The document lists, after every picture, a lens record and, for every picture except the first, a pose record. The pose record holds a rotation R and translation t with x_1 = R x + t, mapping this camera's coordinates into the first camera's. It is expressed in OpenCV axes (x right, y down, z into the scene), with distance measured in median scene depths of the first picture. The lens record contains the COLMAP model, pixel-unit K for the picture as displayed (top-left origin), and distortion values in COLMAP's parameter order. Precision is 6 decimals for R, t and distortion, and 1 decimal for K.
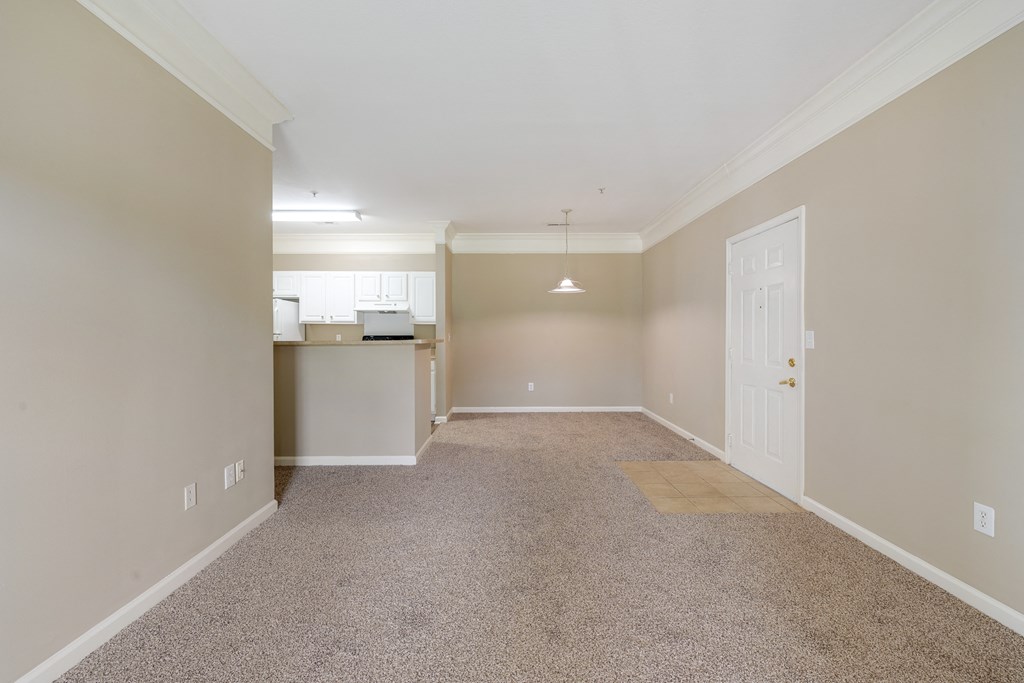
lens RADIAL K [[435.7, 0, 527.3], [0, 435.7, 339.0], [0, 0, 1]] dist [-0.000887, -0.000196]
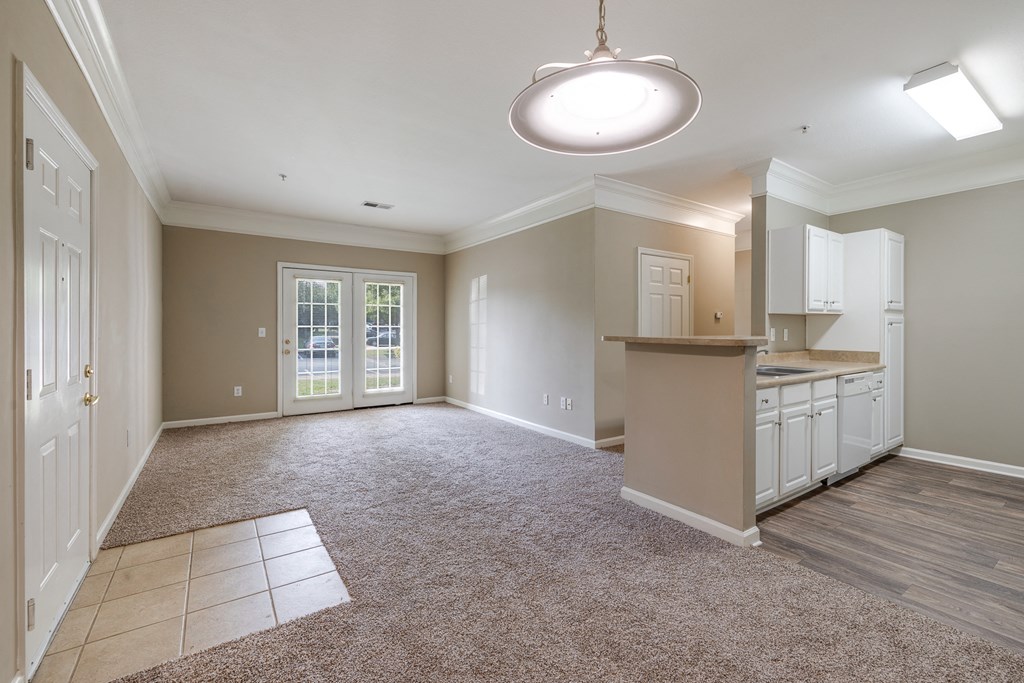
lens RADIAL K [[445.3, 0, 518.7], [0, 445.3, 332.2], [0, 0, 1]] dist [0.000040, 0.000003]
pose [[-0.843223, 0.003992, -0.537548, 0.221346], [-0.005279, 0.999863, 0.015706, -0.009926], [0.537537, 0.016081, -0.843087, 1.063281]]
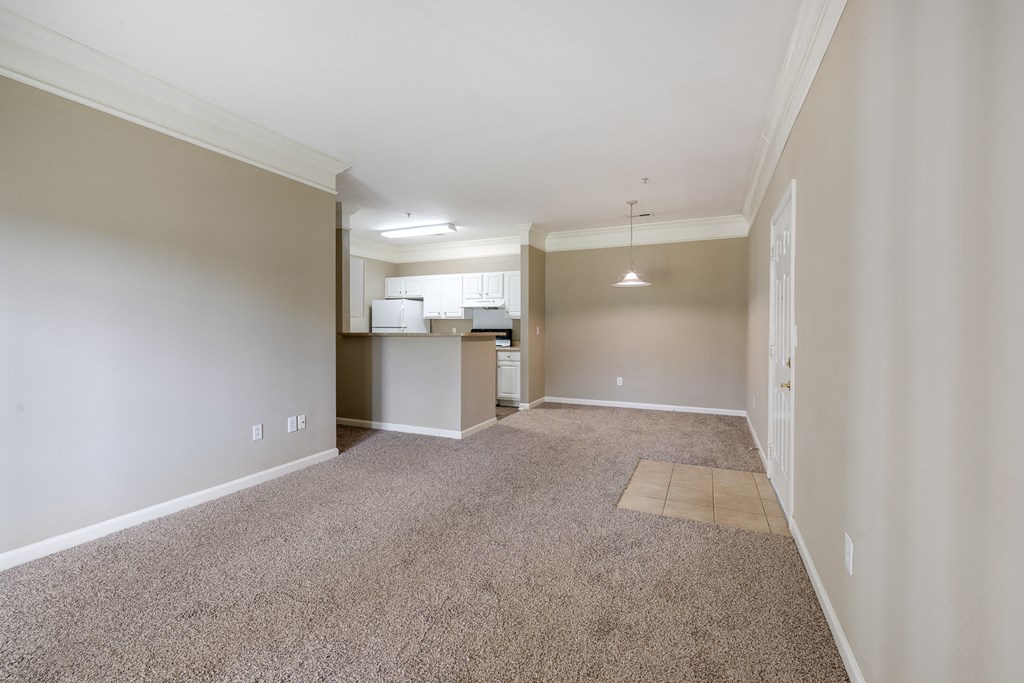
lens RADIAL K [[445.3, 0, 518.7], [0, 445.3, 332.2], [0, 0, 1]] dist [0.000040, 0.000003]
pose [[0.904154, 0.007546, -0.427139, 0.269612], [-0.008172, 0.999967, 0.000367, -0.000770], [0.427128, 0.003159, 0.904186, -0.012540]]
